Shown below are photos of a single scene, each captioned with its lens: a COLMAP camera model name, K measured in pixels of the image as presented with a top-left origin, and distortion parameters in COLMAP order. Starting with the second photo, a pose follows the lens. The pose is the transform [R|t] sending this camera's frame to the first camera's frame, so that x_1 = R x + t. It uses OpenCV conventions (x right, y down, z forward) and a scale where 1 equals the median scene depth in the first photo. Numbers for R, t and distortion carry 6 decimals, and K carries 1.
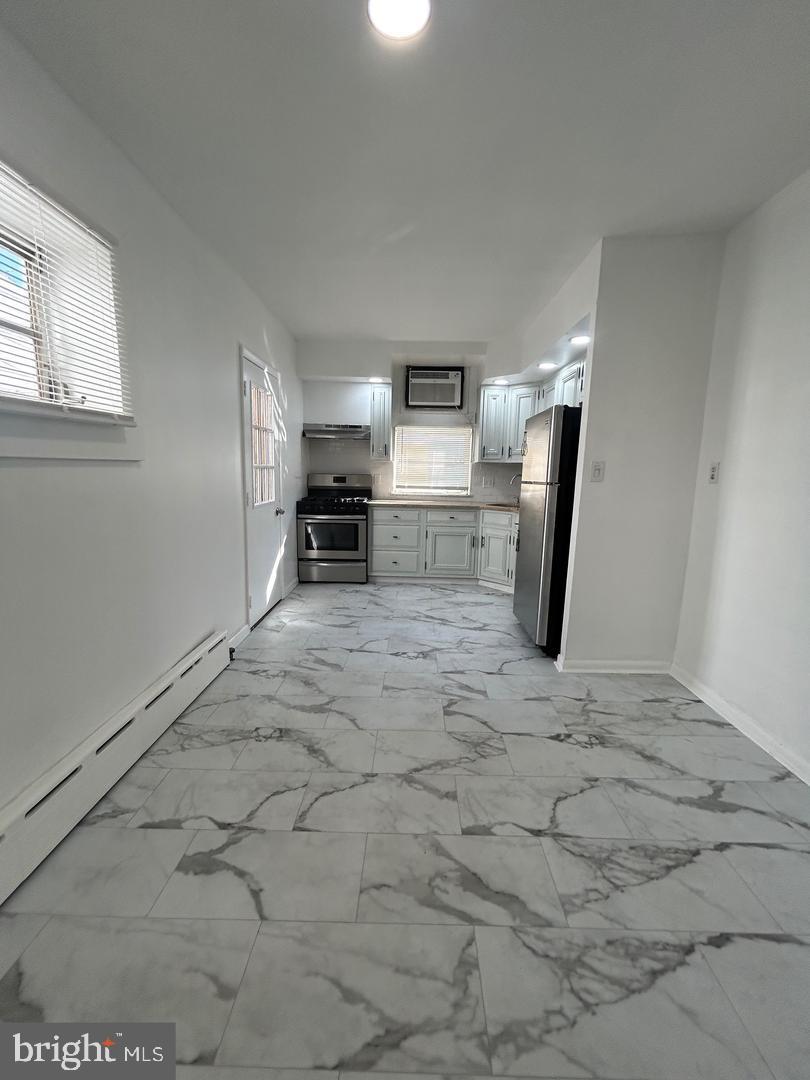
lens RADIAL K [[428.3, 0, 405.0], [0, 428.3, 540.0], [0, 0, 1]] dist [0.000805, 0.000045]
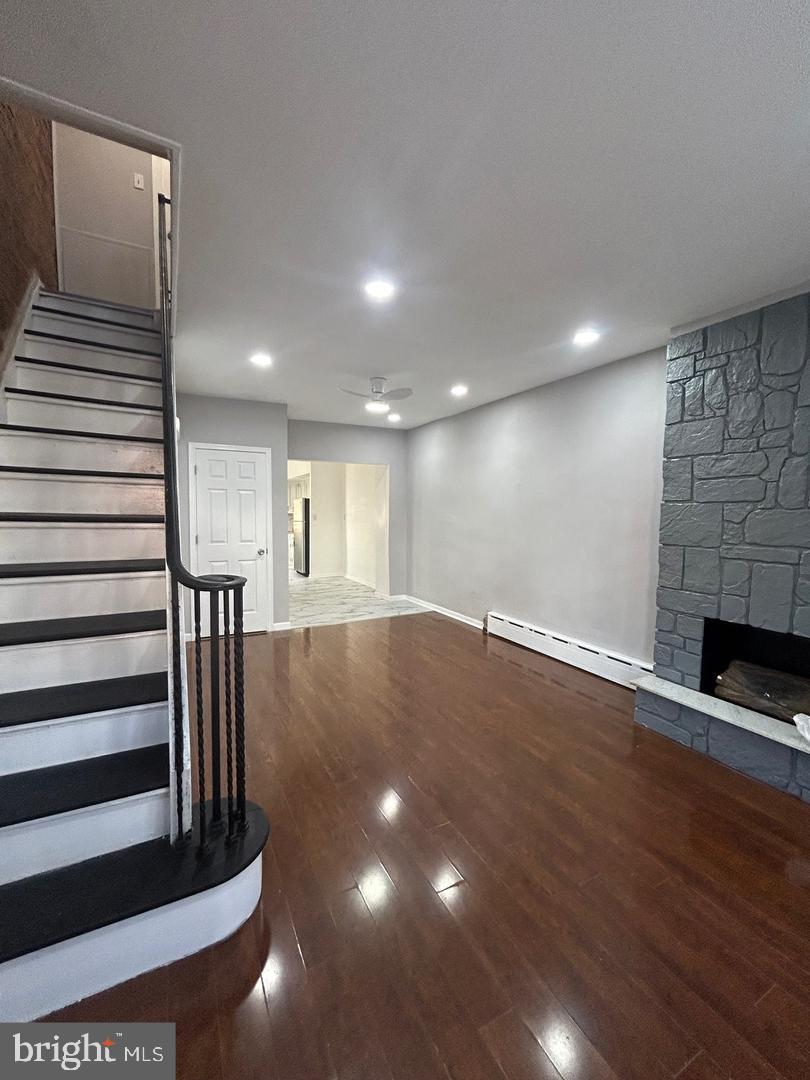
lens RADIAL K [[439.3, 0, 405.0], [0, 439.3, 540.0], [0, 0, 1]] dist [0.001252, 0.000103]
pose [[0.872523, -0.045214, 0.486477, -0.564211], [0.096123, 0.992134, -0.080192, 0.325672], [-0.479024, 0.116731, 0.870005, -2.093370]]
